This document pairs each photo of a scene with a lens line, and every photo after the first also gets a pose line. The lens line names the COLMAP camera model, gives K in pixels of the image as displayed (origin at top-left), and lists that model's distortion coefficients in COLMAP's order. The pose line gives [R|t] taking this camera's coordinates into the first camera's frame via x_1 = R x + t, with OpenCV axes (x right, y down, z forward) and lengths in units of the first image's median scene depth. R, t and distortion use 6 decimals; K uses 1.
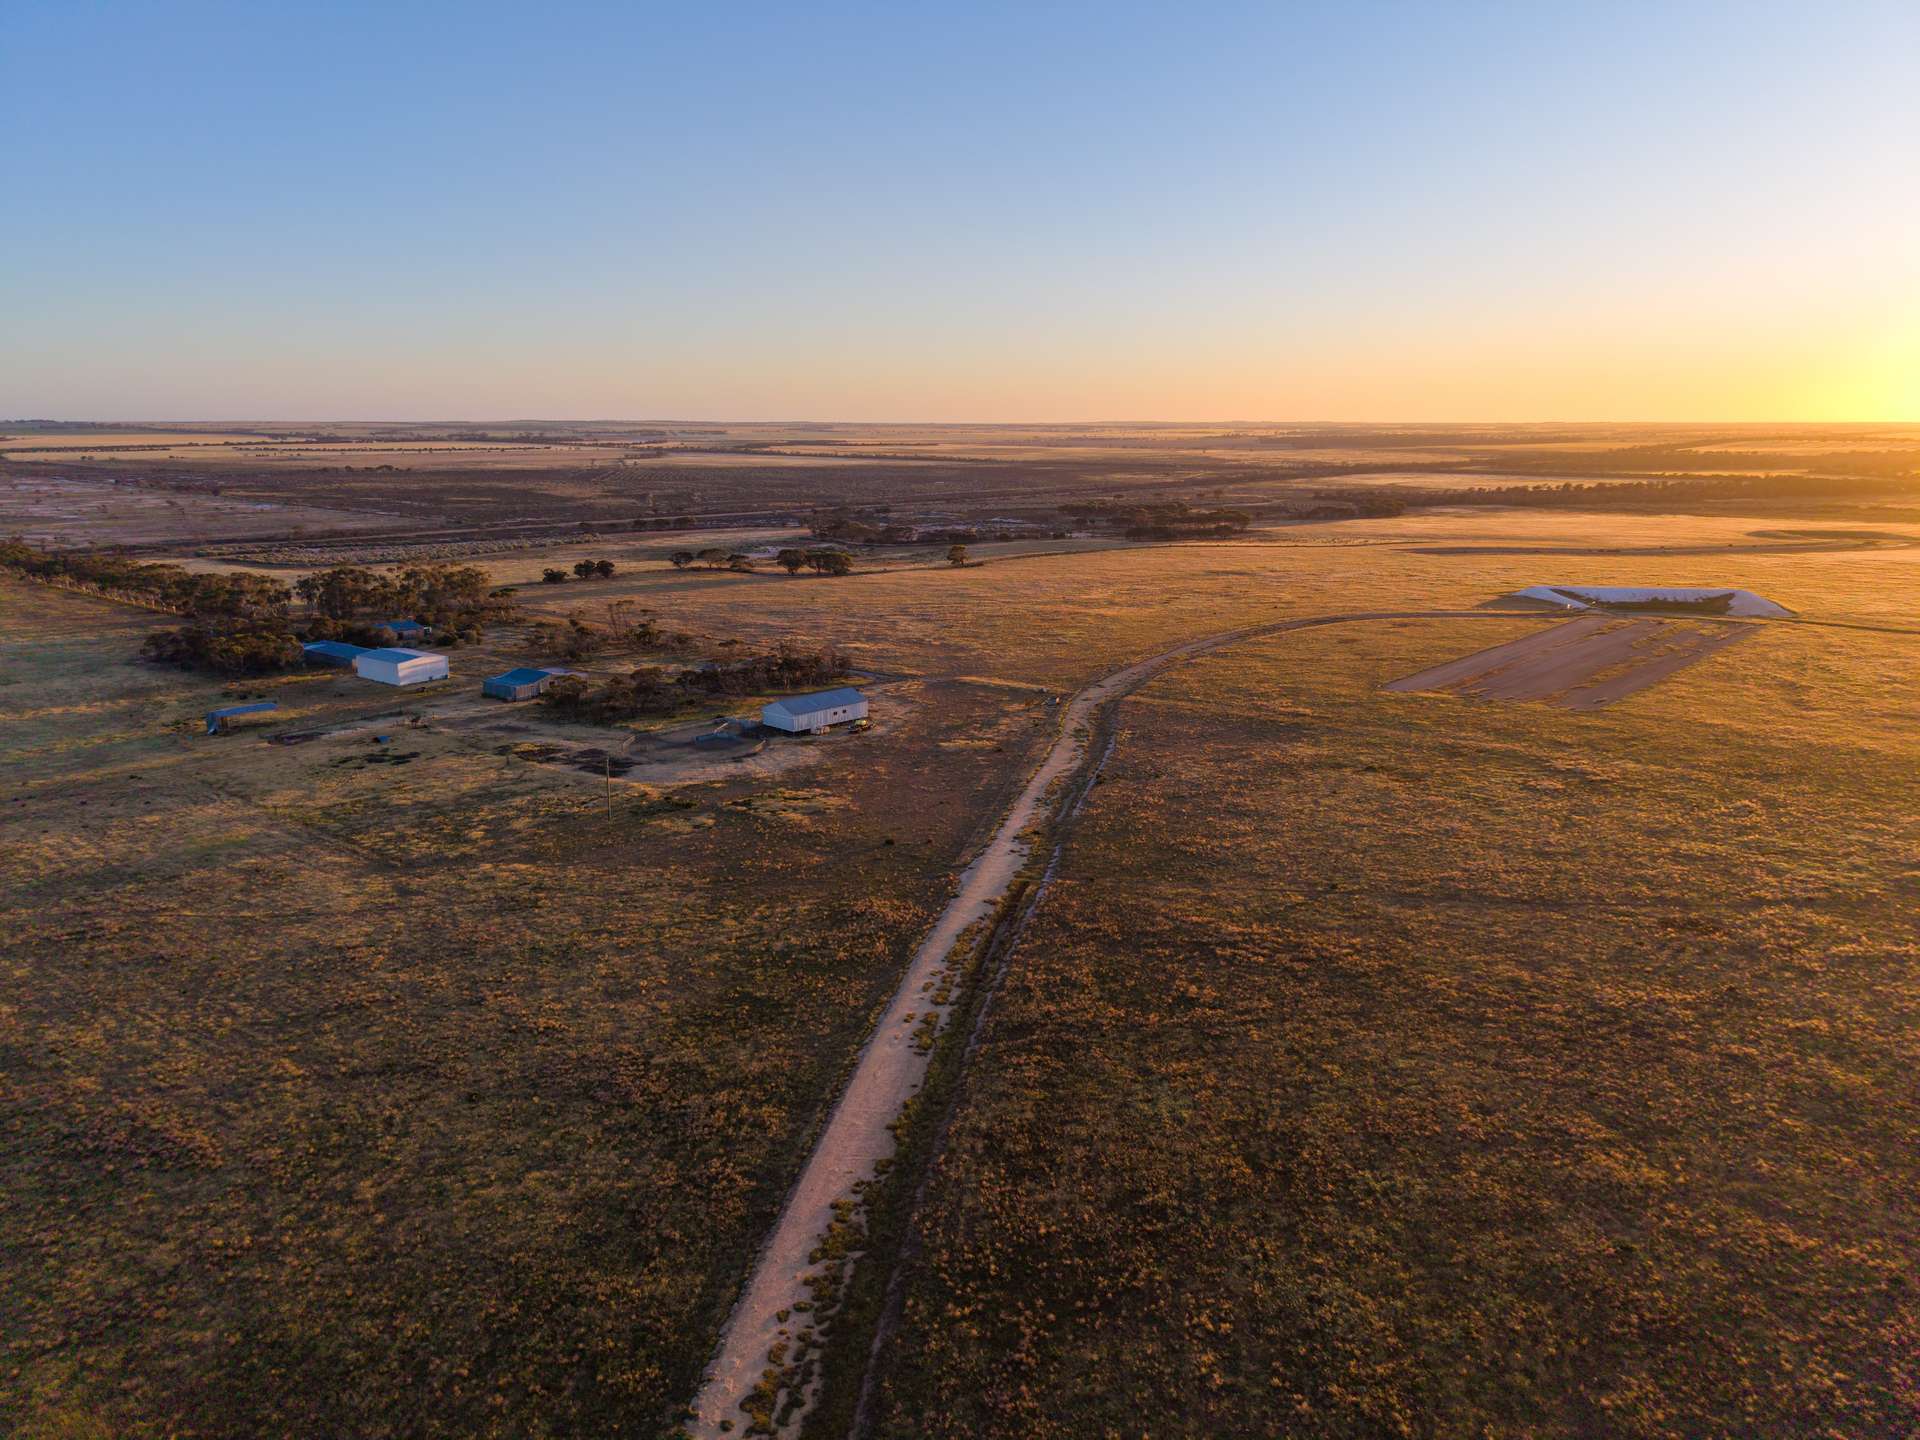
lens RADIAL K [[1309.8, 0, 958.5], [0, 1309.8, 719.7], [0, 0, 1]] dist [0.008231, -0.010490]
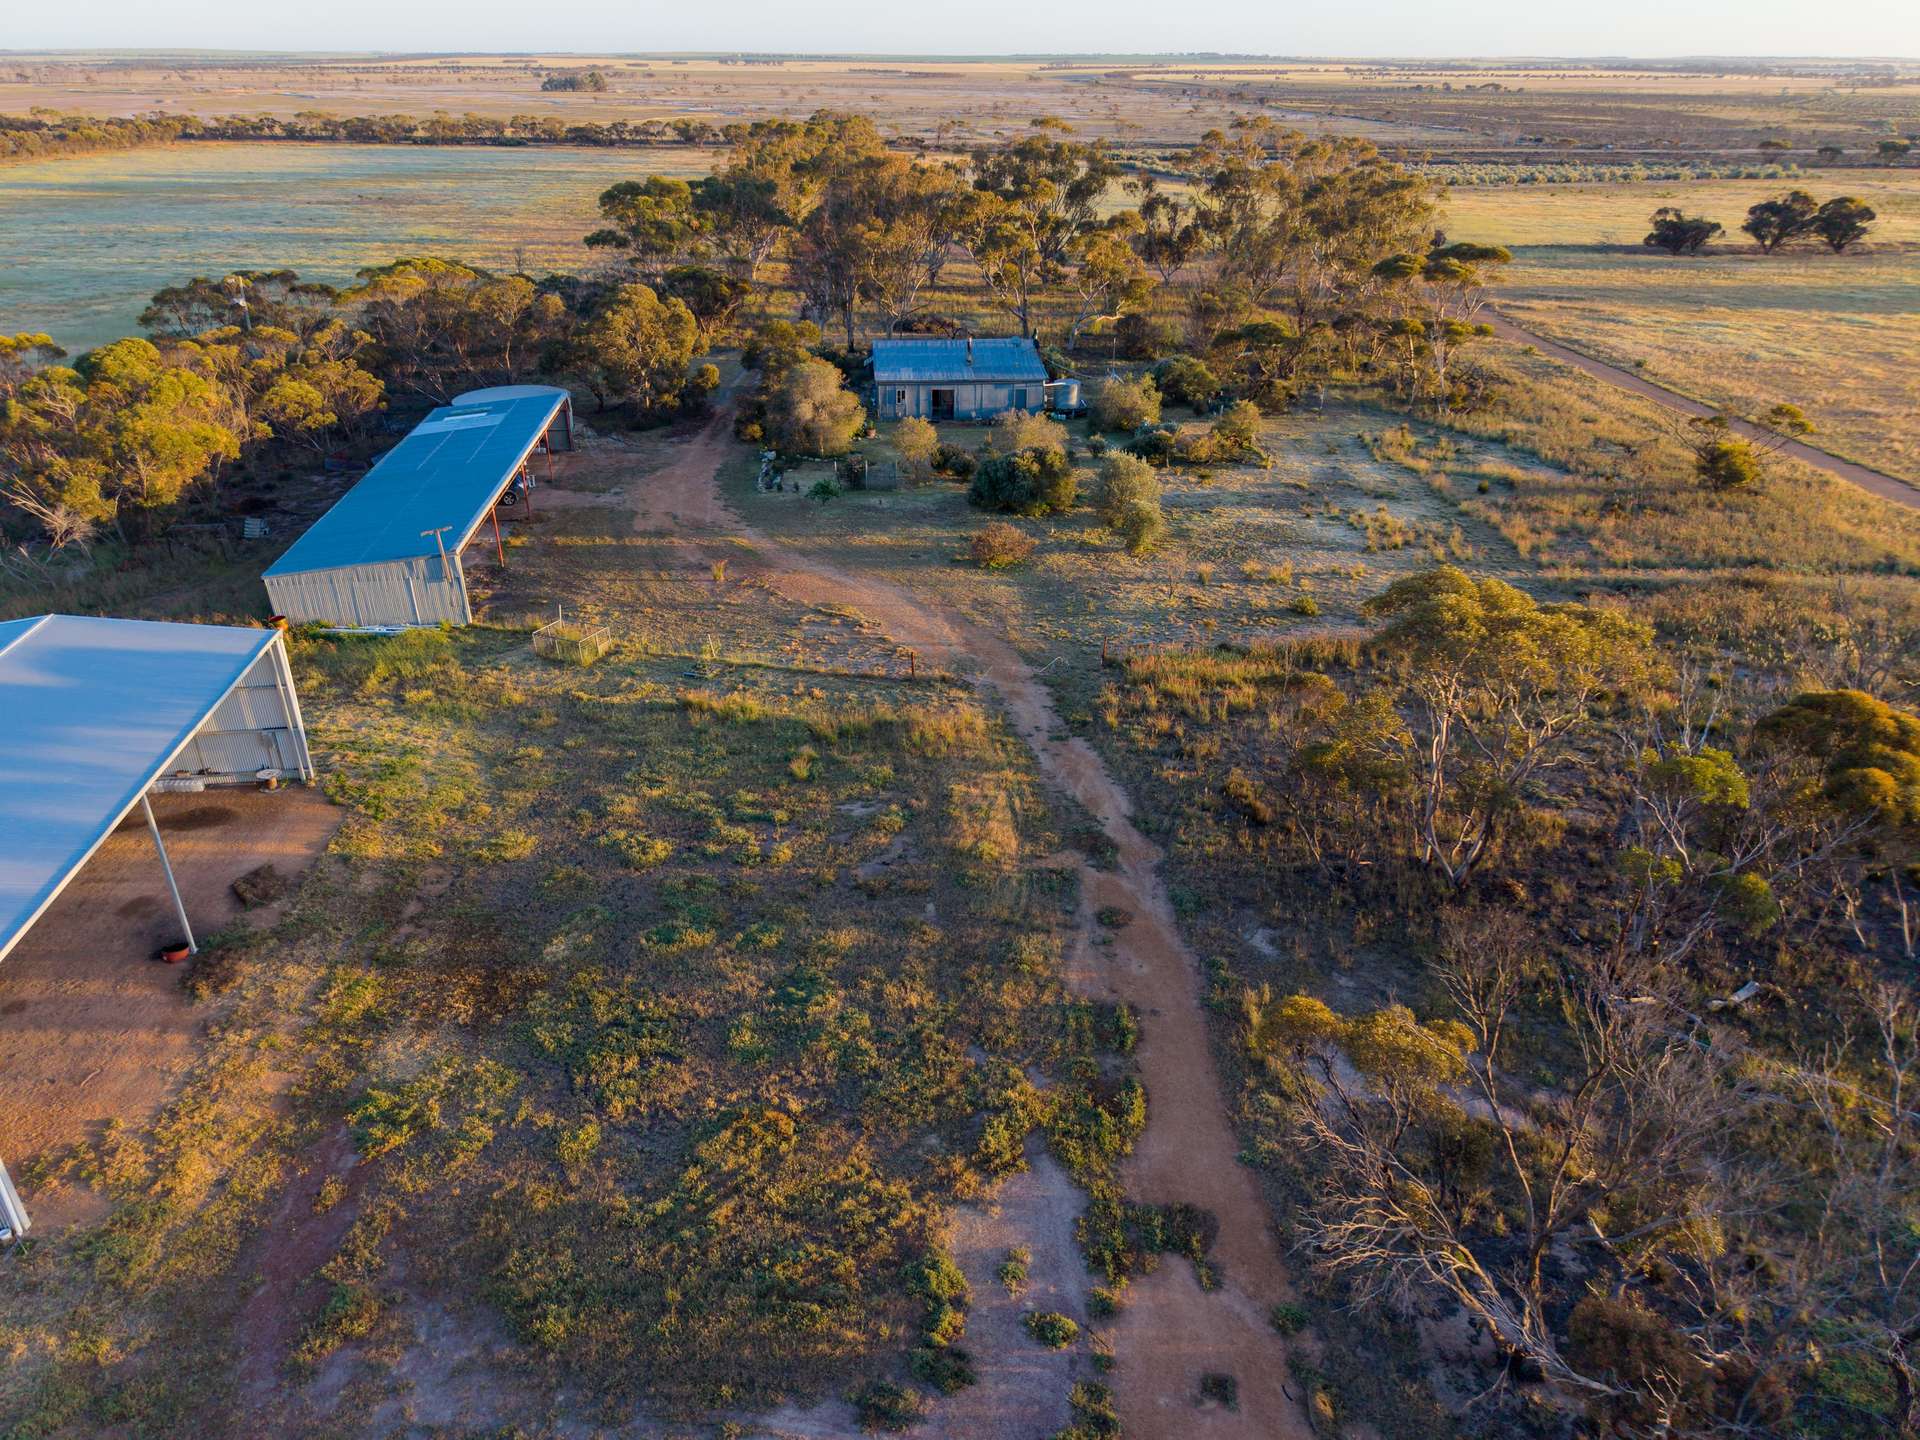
lens RADIAL K [[1309.8, 0, 962.6], [0, 1309.8, 728.2], [0, 0, 1]] dist [0.008231, -0.010490]
pose [[0.715062, 0.319021, -0.622022, -0.175756], [-0.158374, 0.940591, 0.300345, -0.056708], [0.680884, -0.116253, 0.723105, 0.569244]]
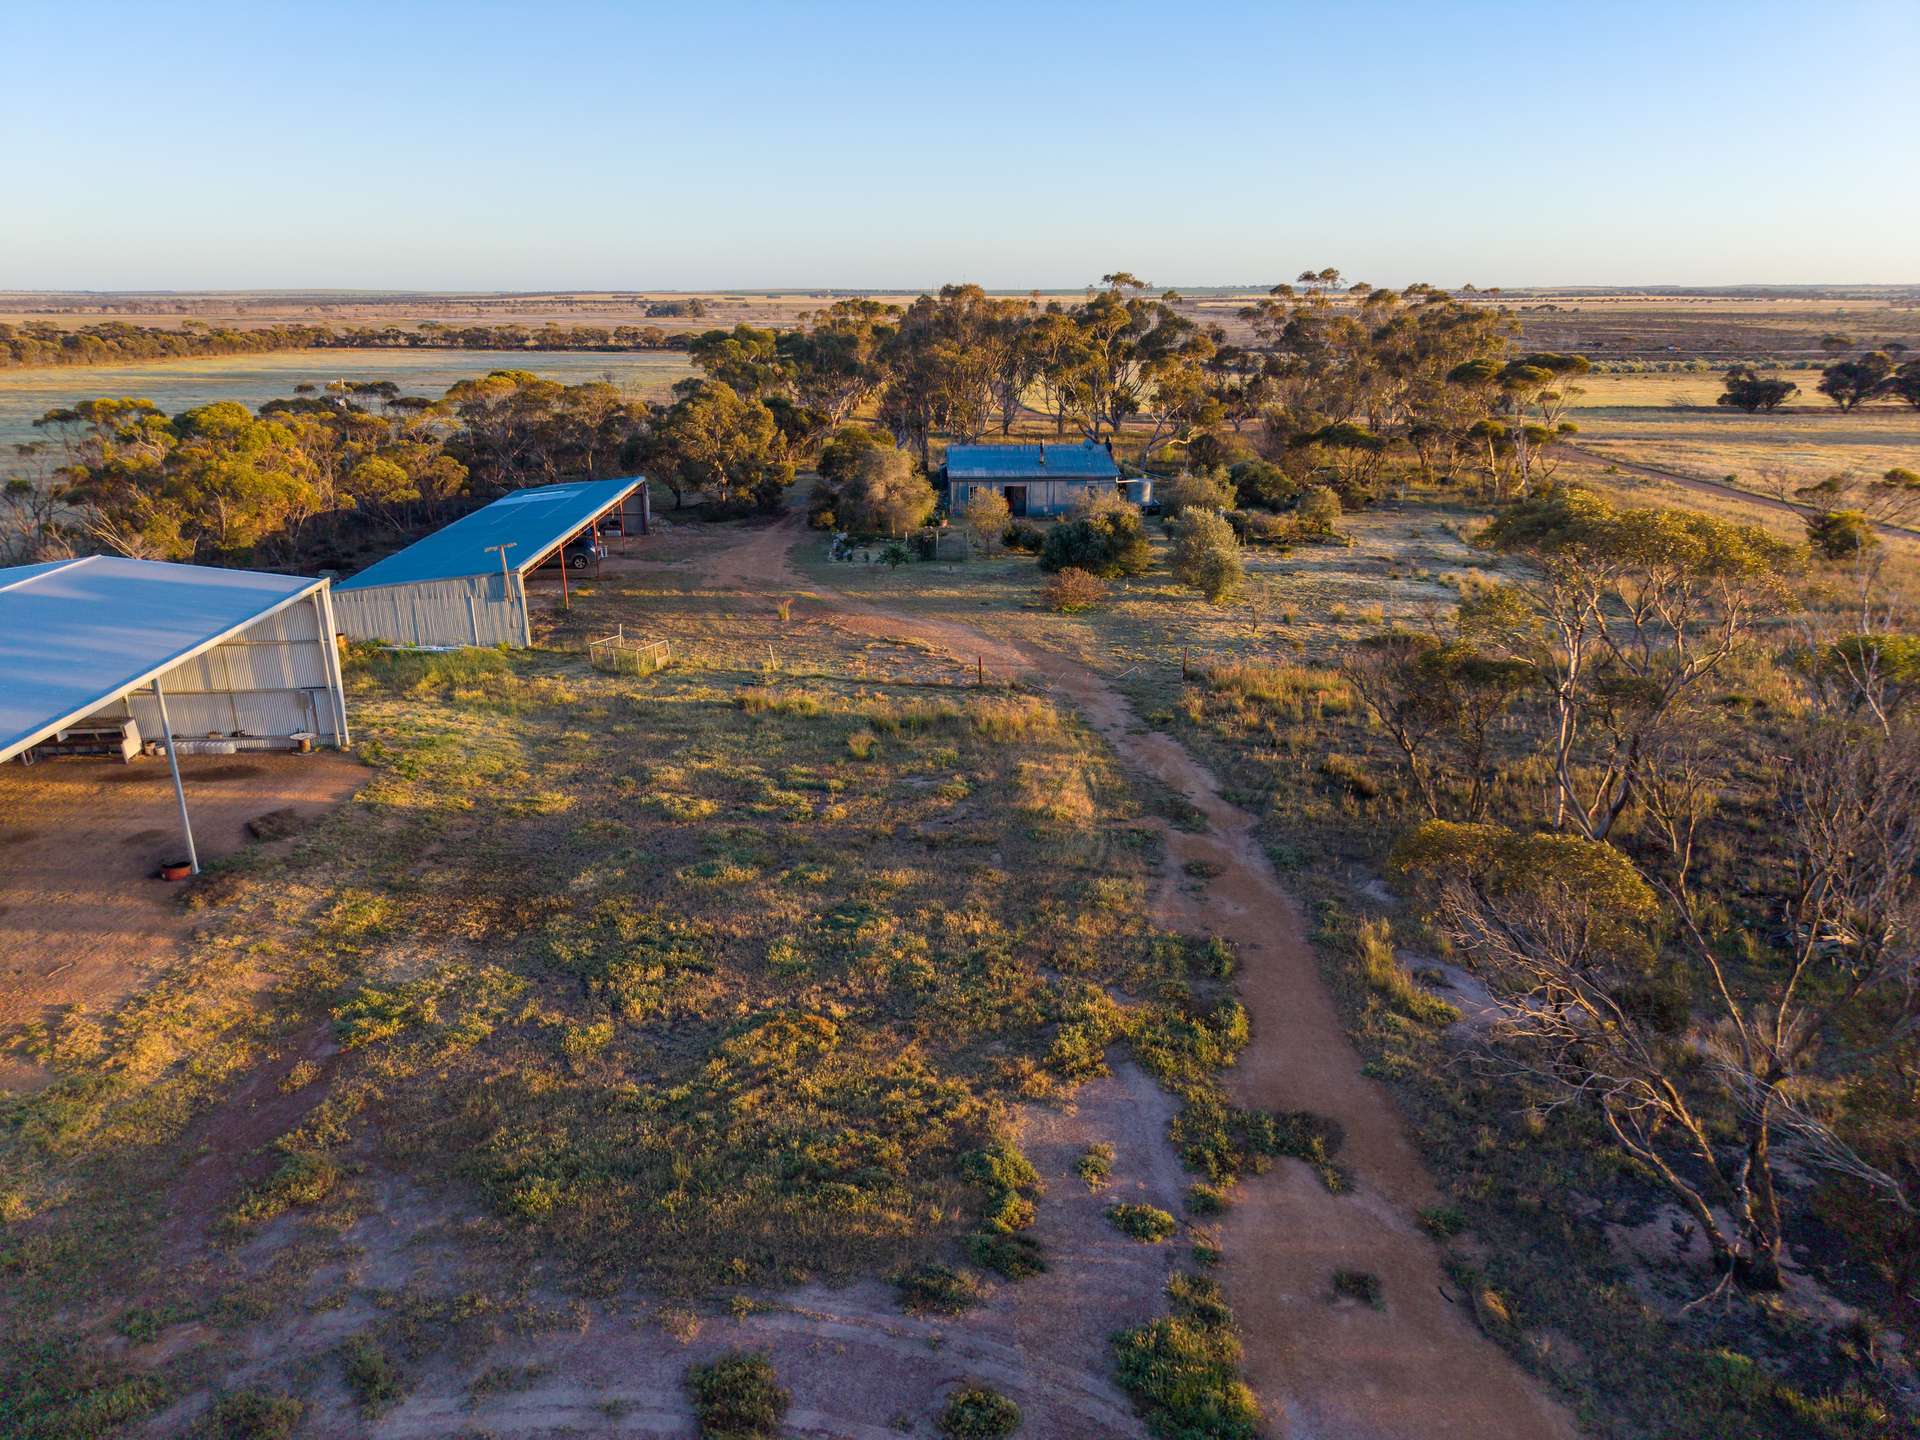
lens RADIAL K [[1309.8, 0, 959.7], [0, 1309.8, 722.7], [0, 0, 1]] dist [0.008231, -0.010490]
pose [[0.674957, 0.216667, -0.705328, -0.175756], [-0.156525, 0.976203, 0.150091, -0.041556], [0.721063, 0.009097, 0.692809, 0.572723]]
